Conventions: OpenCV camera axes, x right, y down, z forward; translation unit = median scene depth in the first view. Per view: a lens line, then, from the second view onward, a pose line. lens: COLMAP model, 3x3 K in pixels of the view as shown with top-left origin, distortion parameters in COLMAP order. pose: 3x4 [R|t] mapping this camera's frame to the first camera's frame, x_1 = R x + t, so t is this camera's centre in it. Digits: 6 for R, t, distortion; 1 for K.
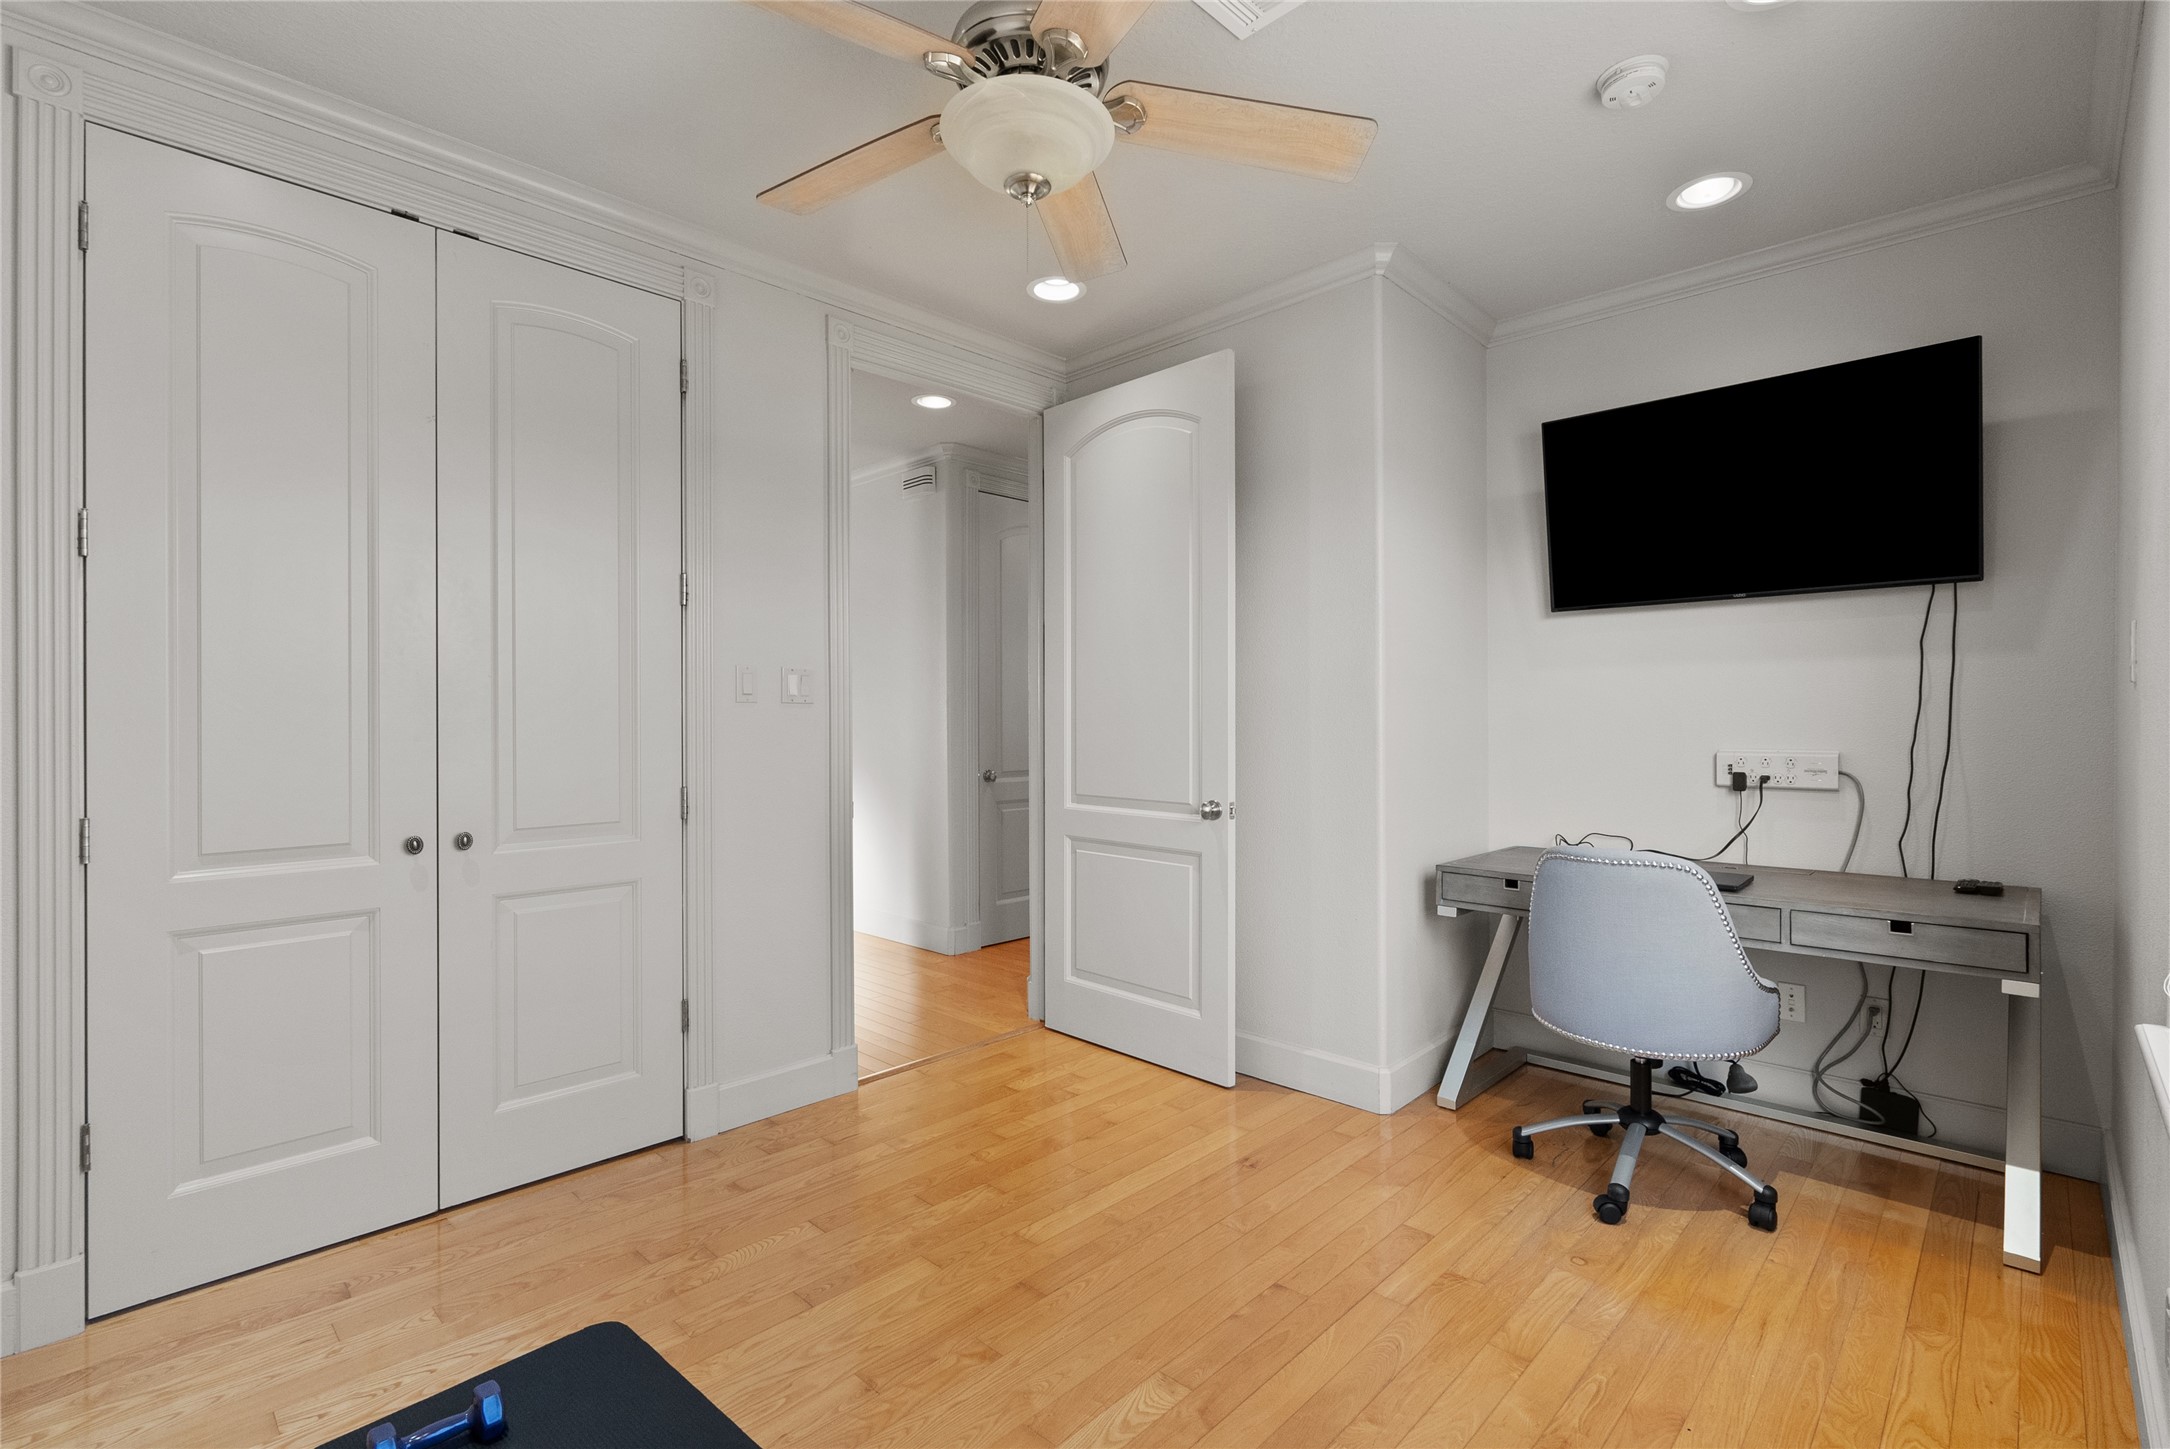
lens RADIAL K [[987.8, 0, 1088.5], [0, 987.8, 720.9], [0, 0, 1]] dist [-0.003338, 0.000883]
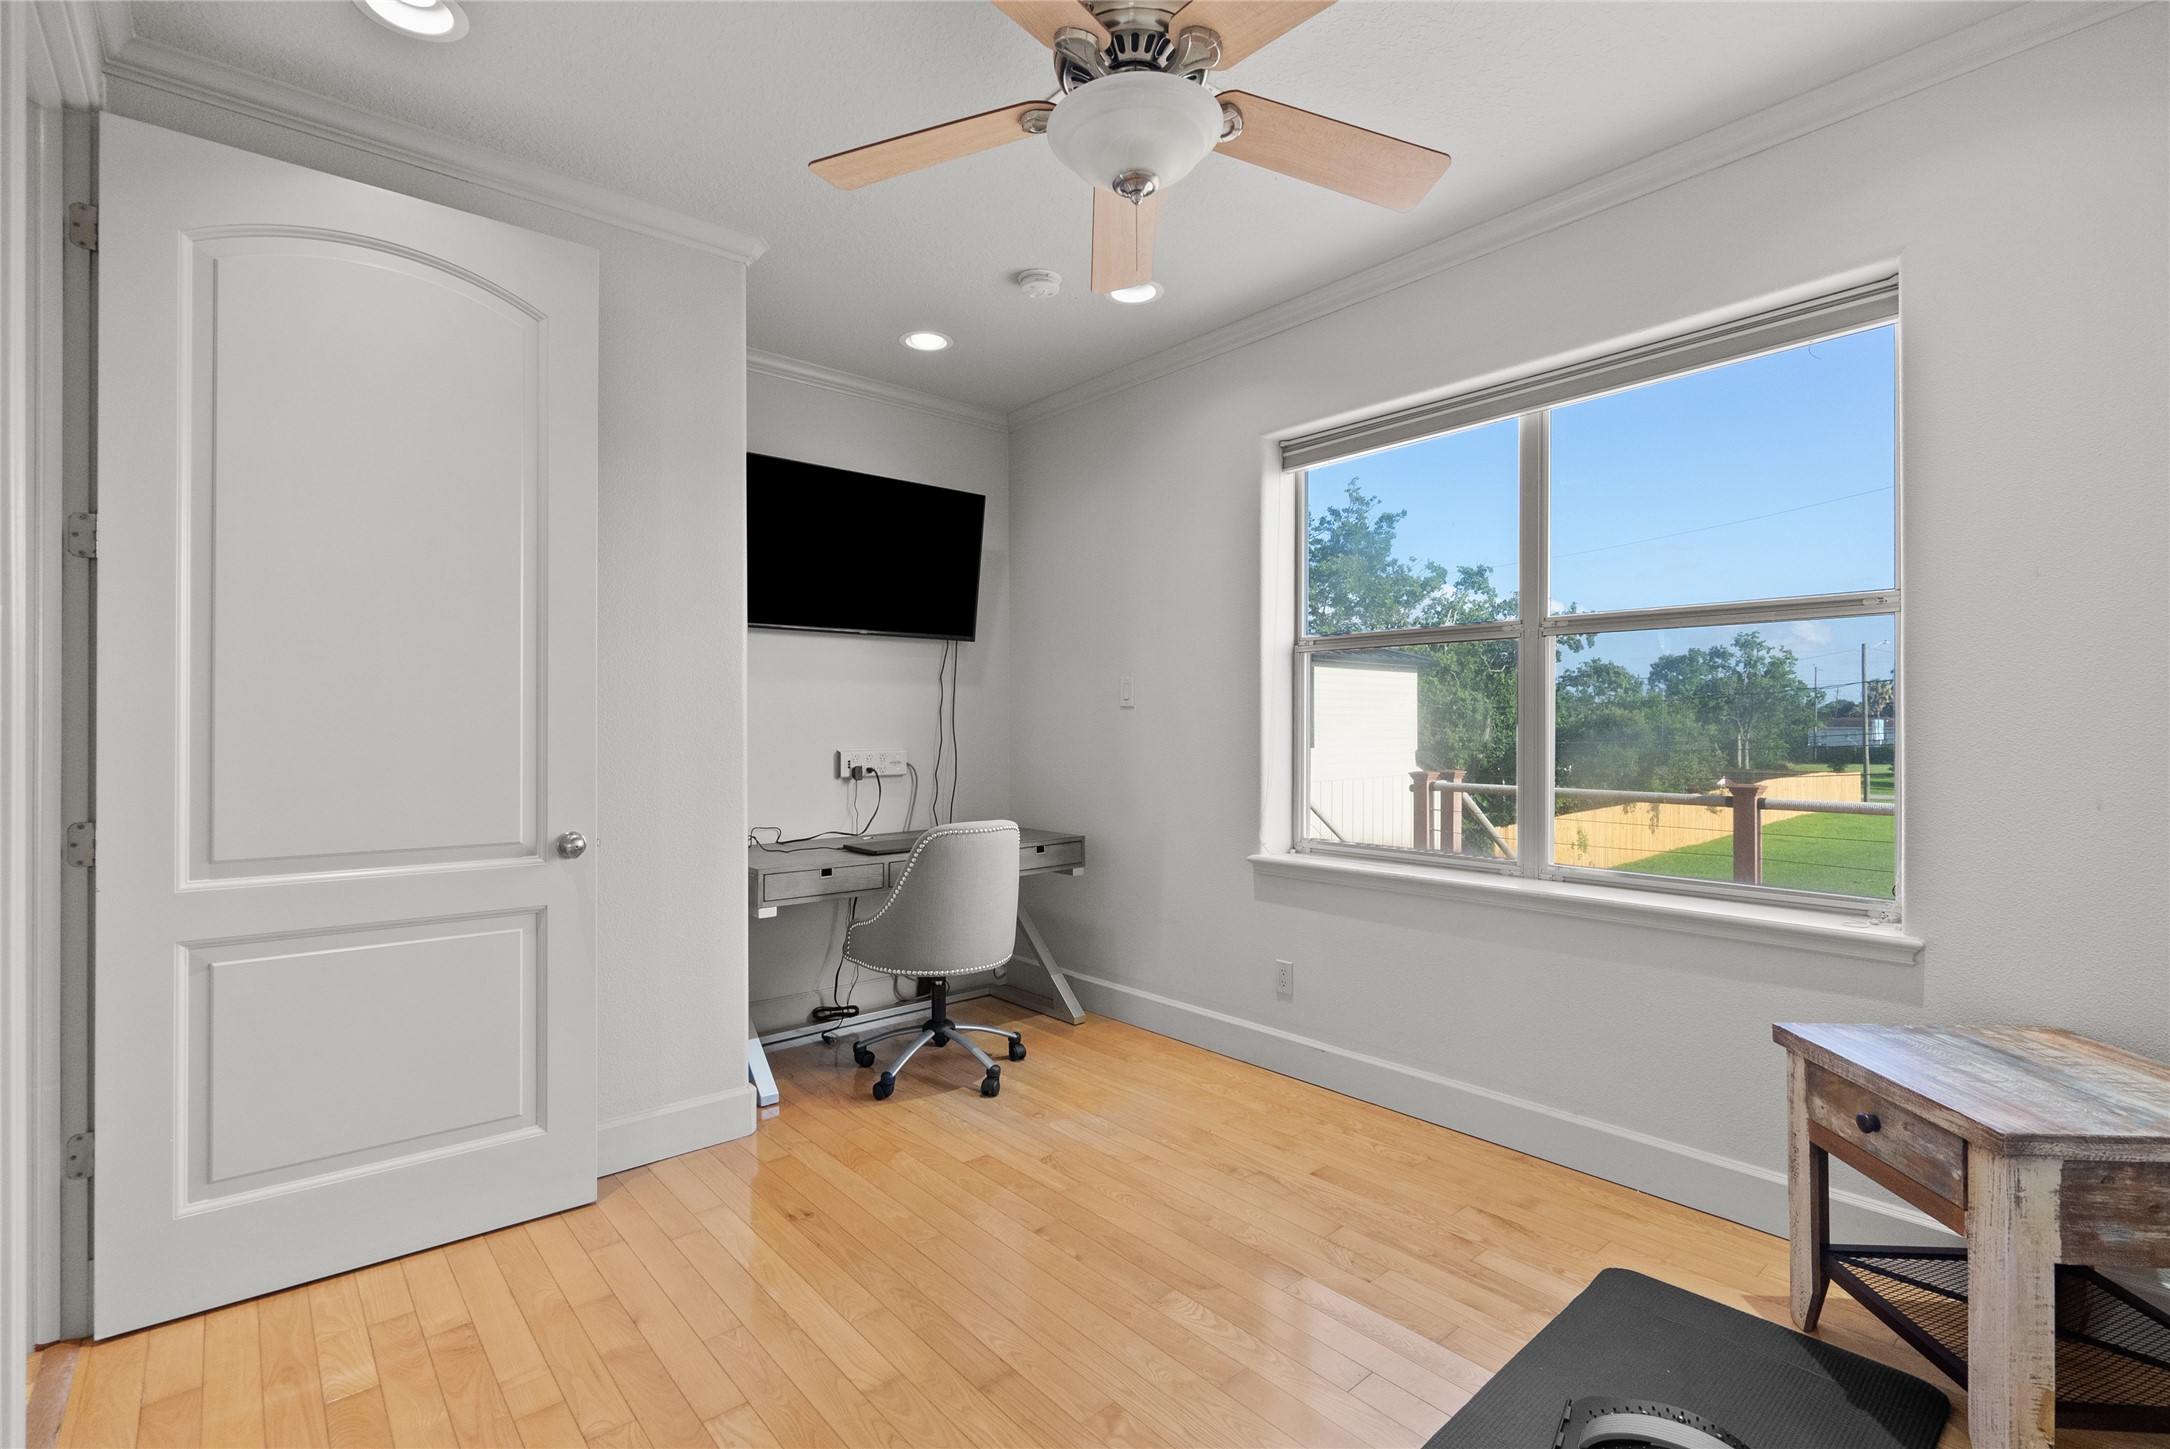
lens RADIAL K [[987.8, 0, 1088.5], [0, 987.8, 720.9], [0, 0, 1]] dist [-0.003338, 0.000883]
pose [[0.087557, 0.005871, 0.996142, -0.657999], [0.000504, 0.999982, -0.005938, -0.000204], [-0.996159, 0.001022, 0.087552, 0.601455]]
